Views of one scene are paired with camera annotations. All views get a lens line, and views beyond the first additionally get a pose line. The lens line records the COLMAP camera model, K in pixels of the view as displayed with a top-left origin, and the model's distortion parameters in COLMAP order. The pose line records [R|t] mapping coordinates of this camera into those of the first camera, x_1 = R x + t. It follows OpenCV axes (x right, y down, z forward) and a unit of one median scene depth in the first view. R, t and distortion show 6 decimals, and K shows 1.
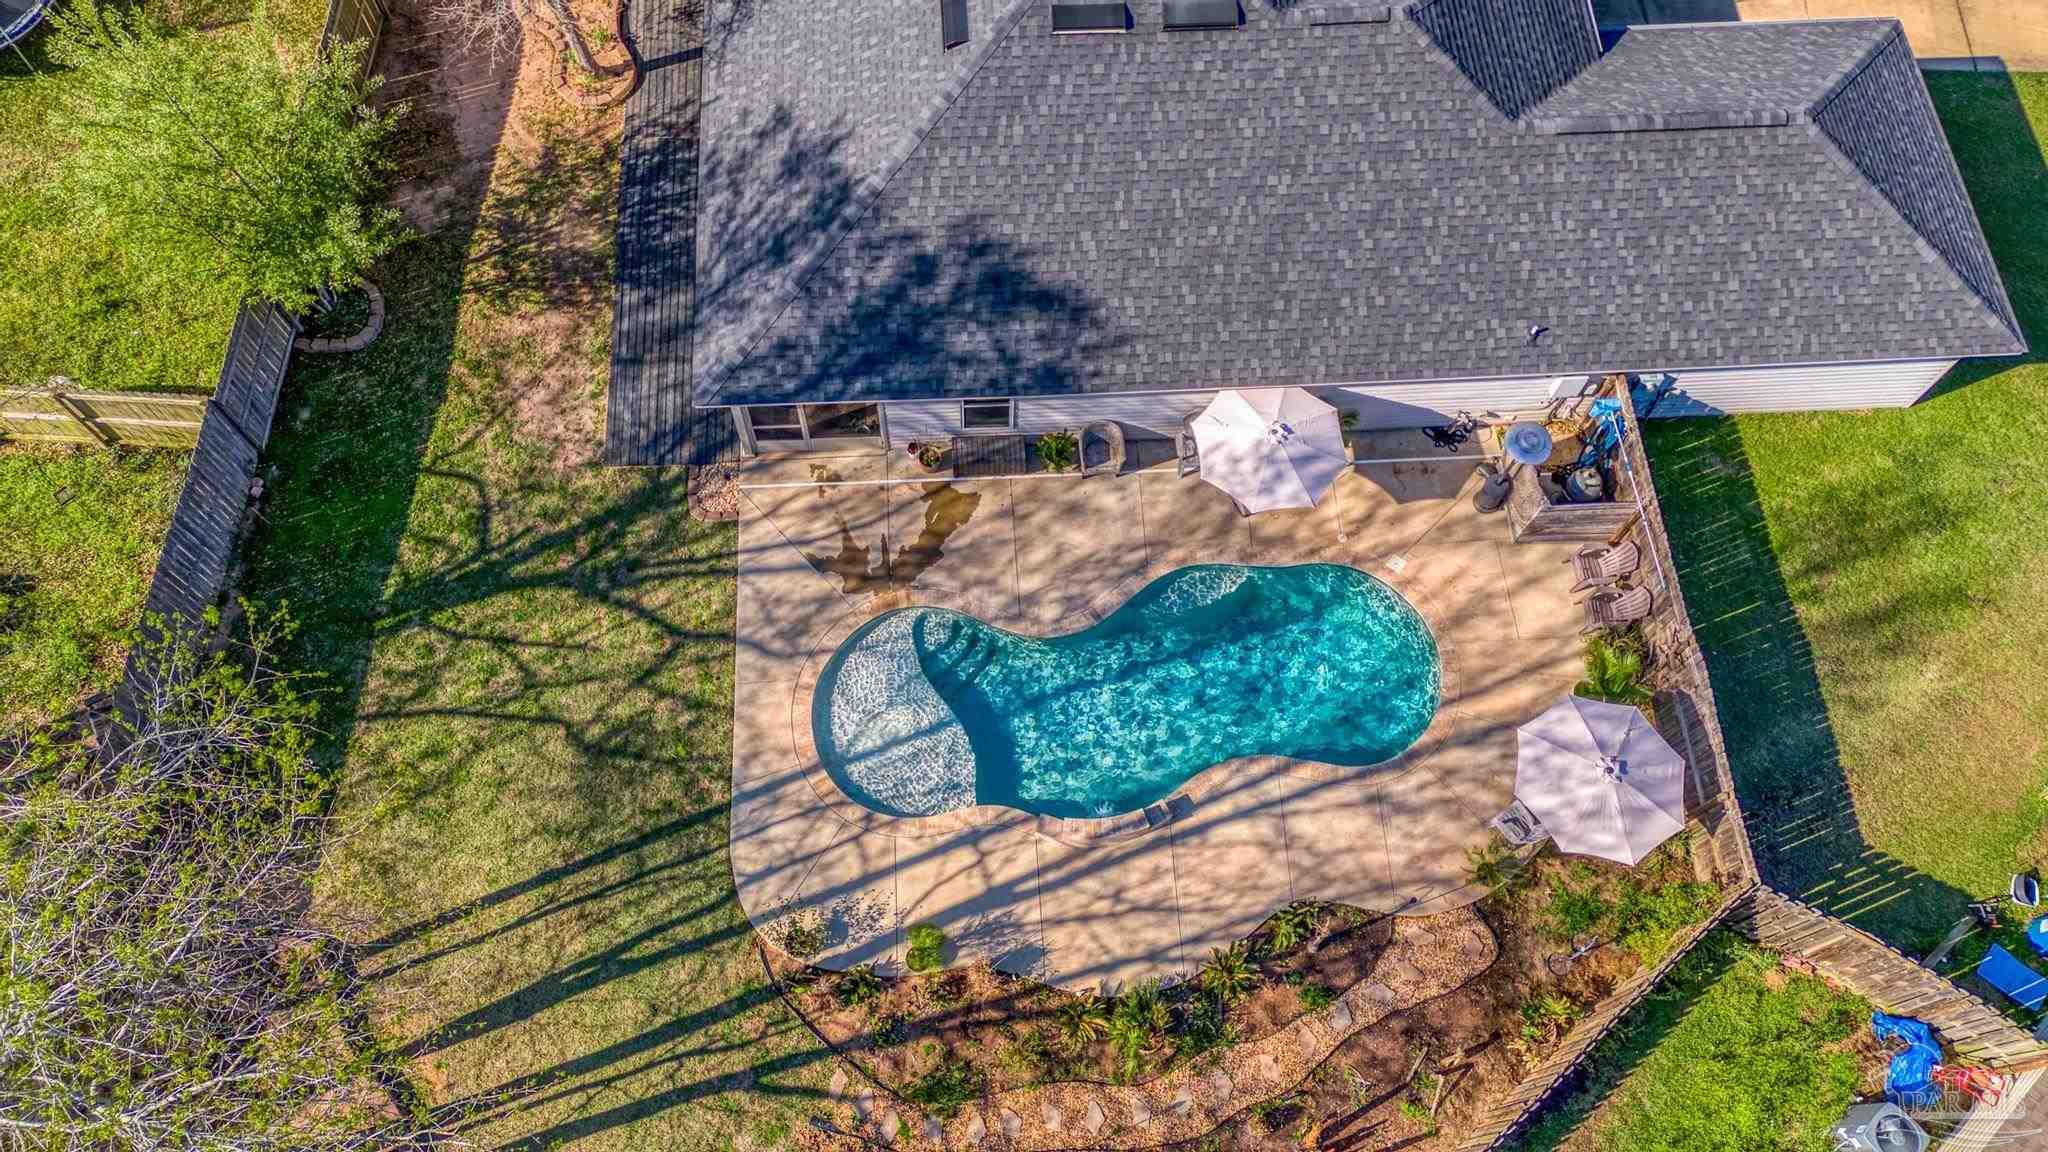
lens RADIAL K [[1462.8, 0, 1035.9], [0, 1462.8, 617.9], [0, 0, 1]] dist [0.039514, -0.003185]
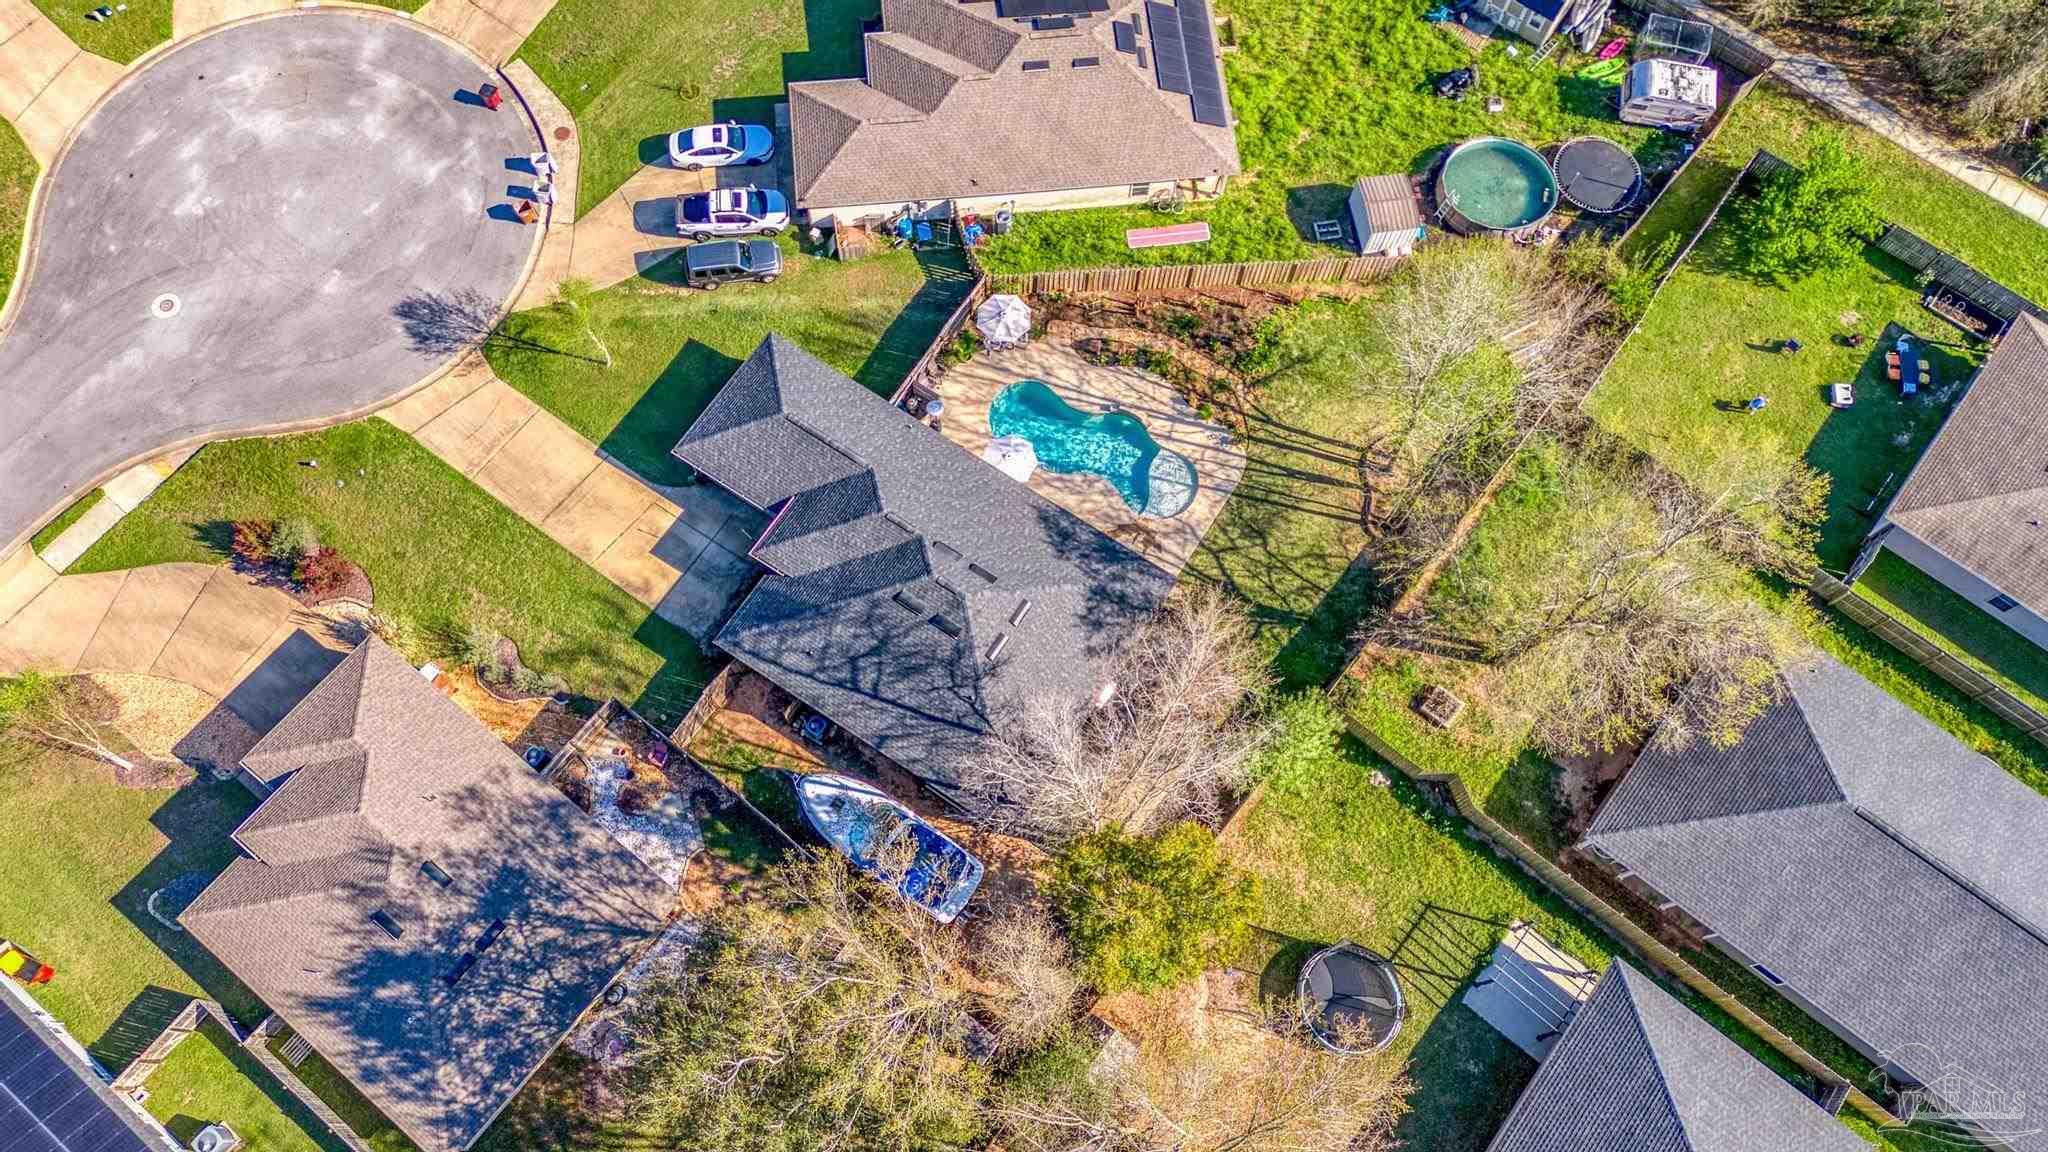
lens RADIAL K [[1453.5, 0, 1024.0], [0, 1453.5, 576.0], [0, 0, 1]] dist [0.059207, 0.000272]
pose [[-0.803329, -0.572025, 0.165681, -0.445379], [0.529418, -0.558544, 0.638549, -2.001063], [-0.272726, 0.600679, 0.751535, -0.941533]]
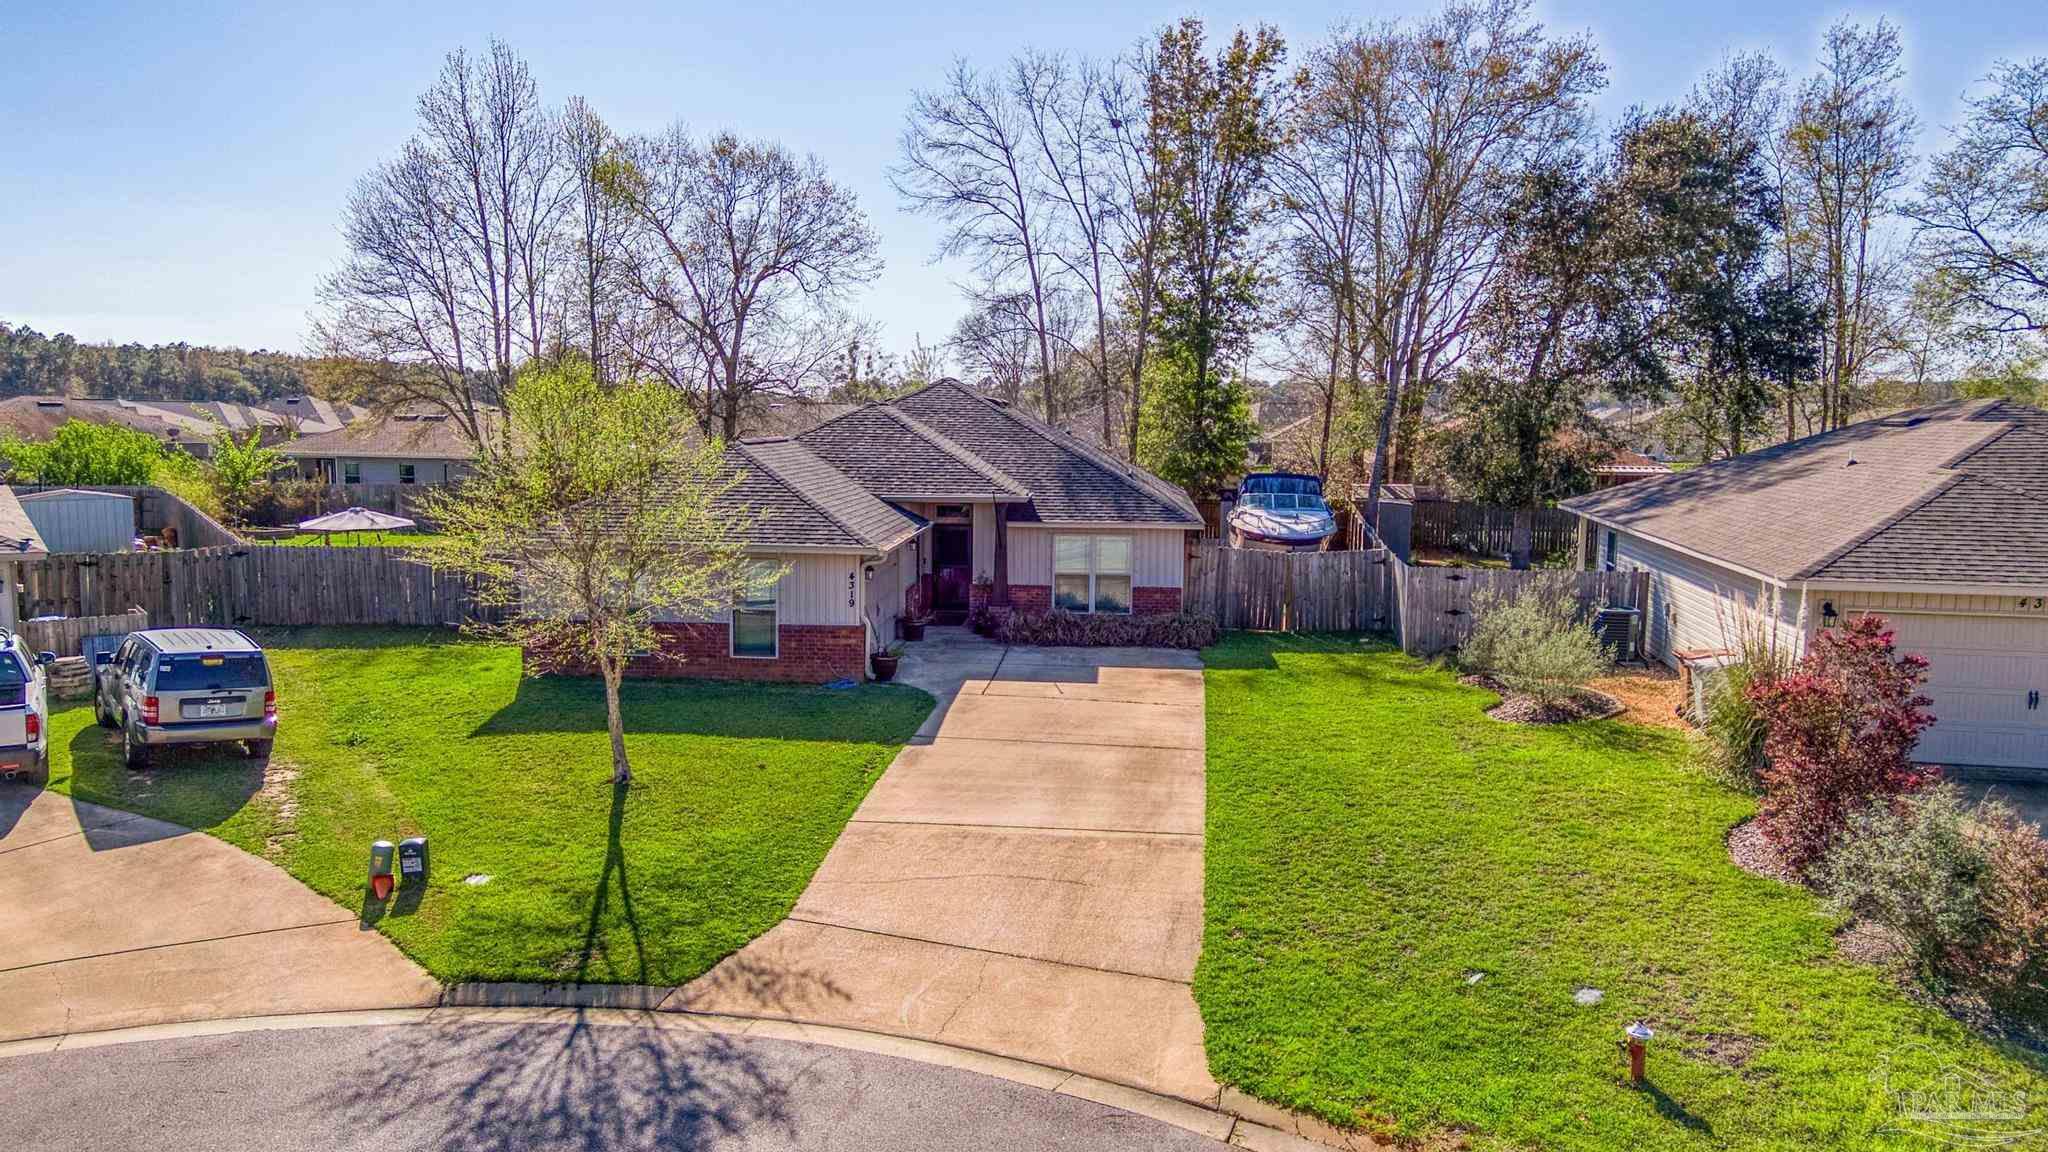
lens RADIAL K [[1498.7, 0, 1019.9], [0, 1498.7, 604.2], [0, 0, 1]] dist [0.045629, -0.002172]
pose [[-0.131918, 0.105789, -0.985599, 1.792541], [-0.914214, 0.371344, 0.162222, -0.735414], [0.383157, 0.922449, 0.047727, 1.184669]]
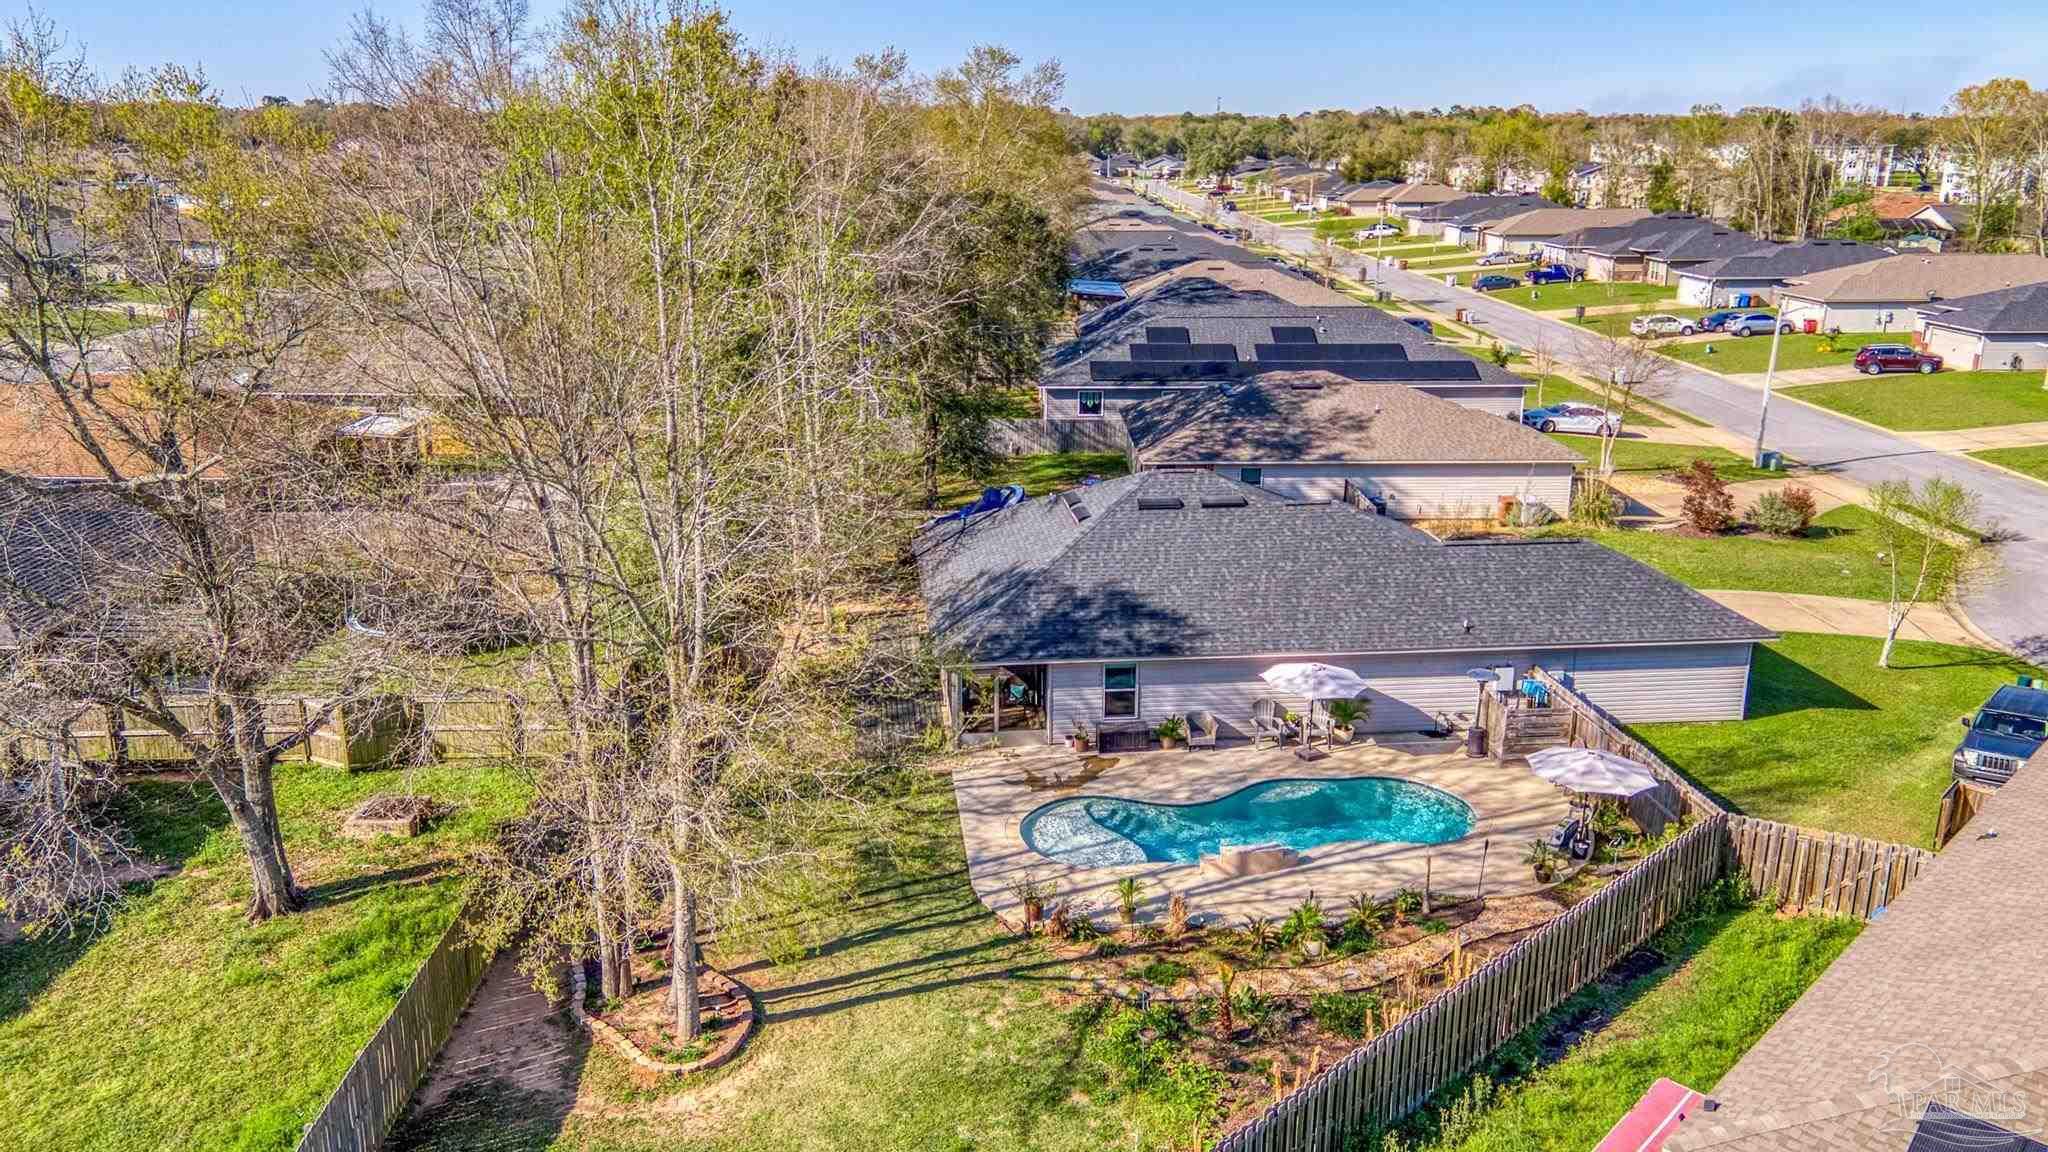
lens RADIAL K [[1527.1, 0, 1019.4], [0, 1527.1, 602.1], [0, 0, 1]] dist [0.098662, -0.079465]
pose [[0.998294, -0.033899, 0.047533, -0.218302], [0.058147, 0.650350, -0.757406, 1.022374], [-0.005237, 0.758878, 0.651212, -0.090170]]
